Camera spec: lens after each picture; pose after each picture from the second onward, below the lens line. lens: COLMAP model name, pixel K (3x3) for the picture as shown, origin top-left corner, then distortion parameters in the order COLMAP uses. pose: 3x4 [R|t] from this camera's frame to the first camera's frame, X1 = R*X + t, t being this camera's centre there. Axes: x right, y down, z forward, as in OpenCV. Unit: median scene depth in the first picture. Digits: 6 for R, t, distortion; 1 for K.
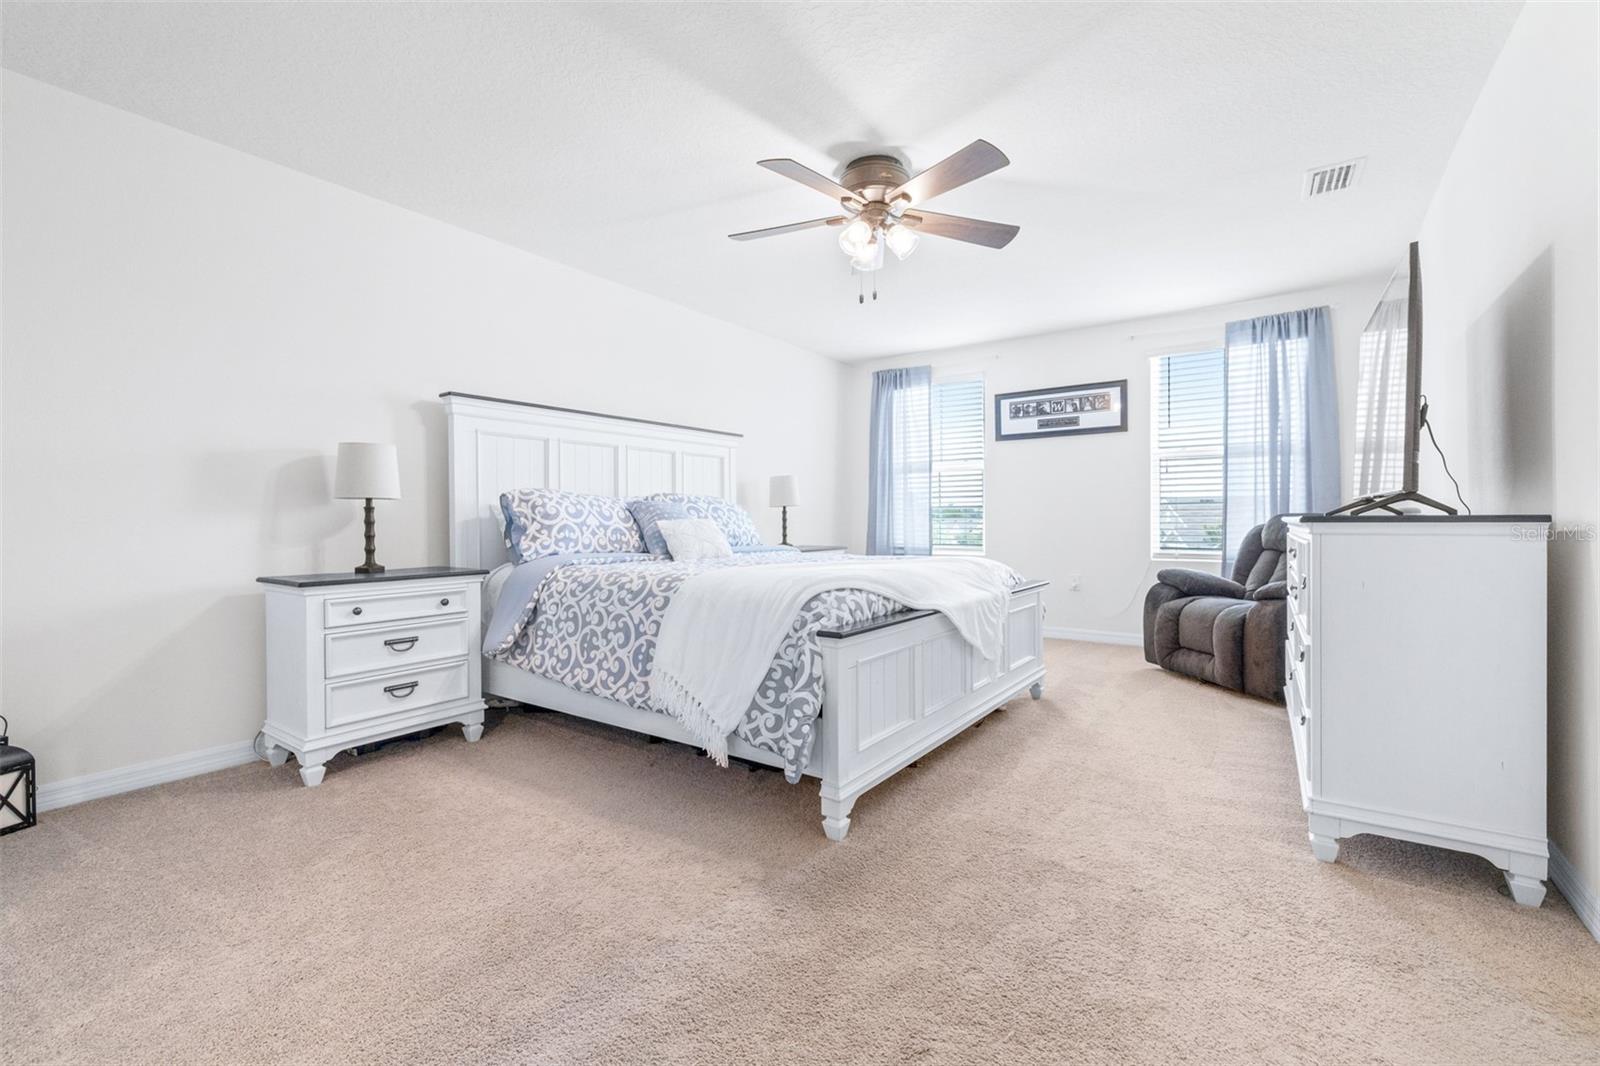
lens RADIAL K [[687.3, 0, 802.8], [0, 687.3, 524.3], [0, 0, 1]] dist [0.000236, 0.000531]
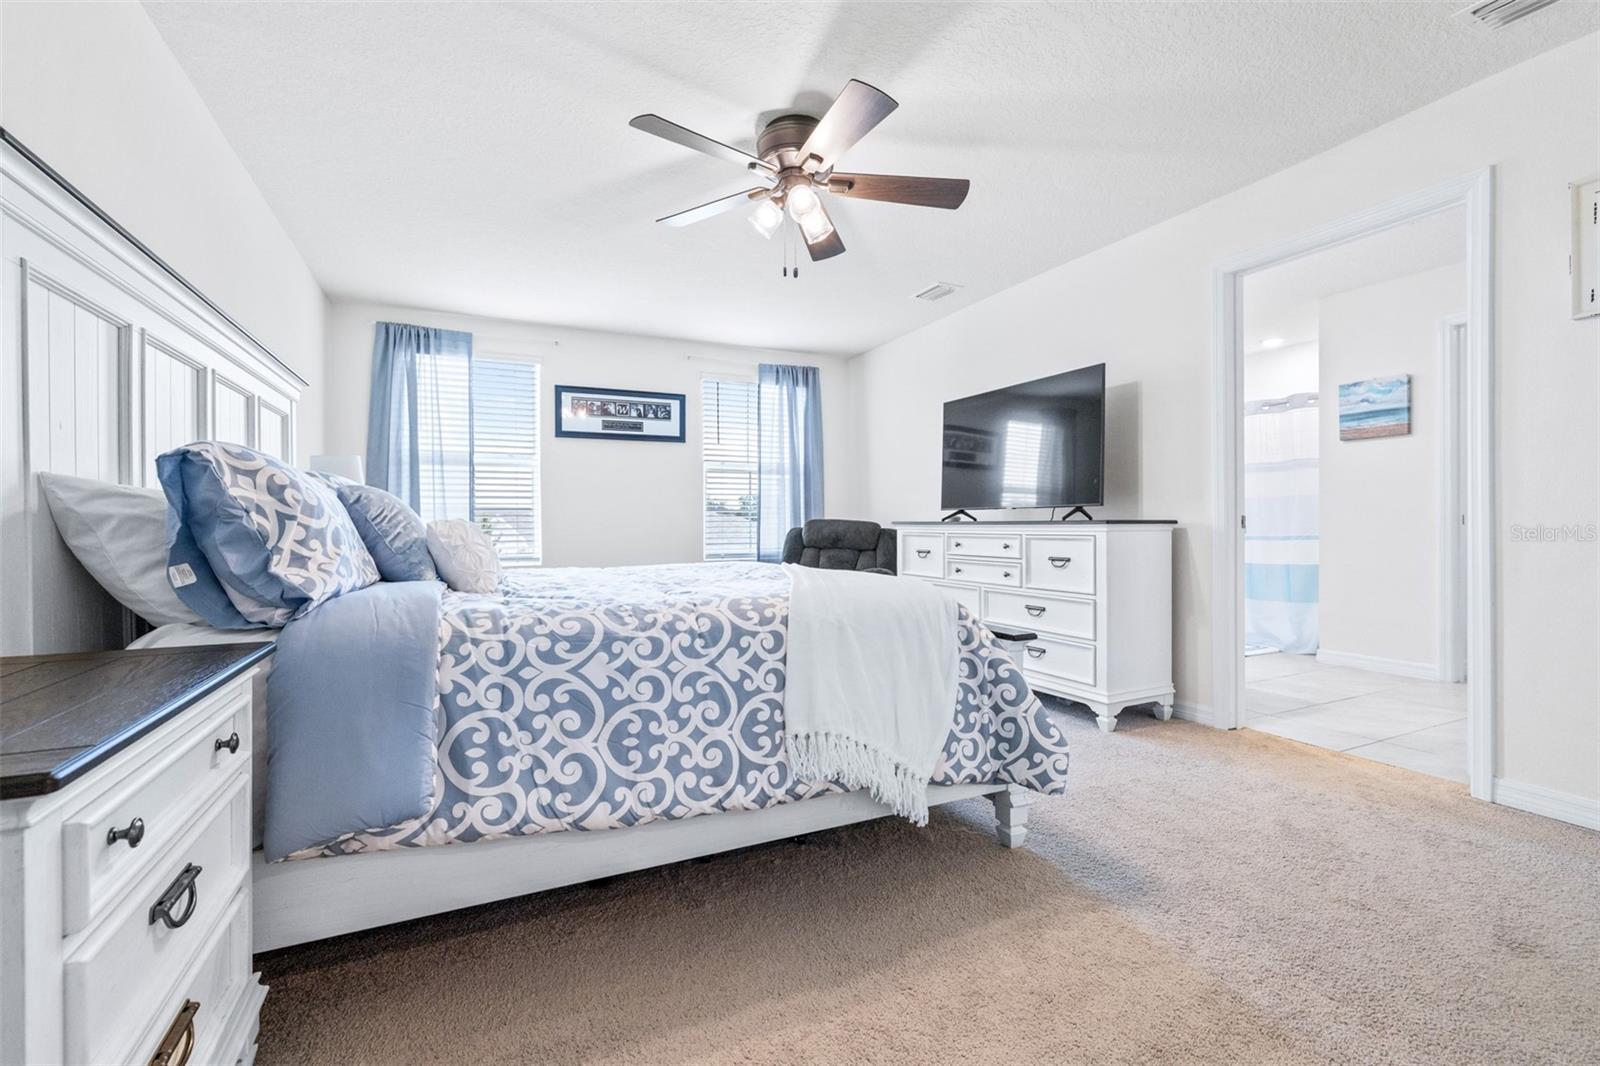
lens RADIAL K [[687.3, 0, 802.8], [0, 687.3, 524.3], [0, 0, 1]] dist [0.000236, 0.000531]
pose [[0.490390, 0.002299, 0.871500, -0.654057], [0.007618, 0.999947, -0.006924, 0.003291], [-0.871470, 0.010035, 0.490346, 0.535221]]
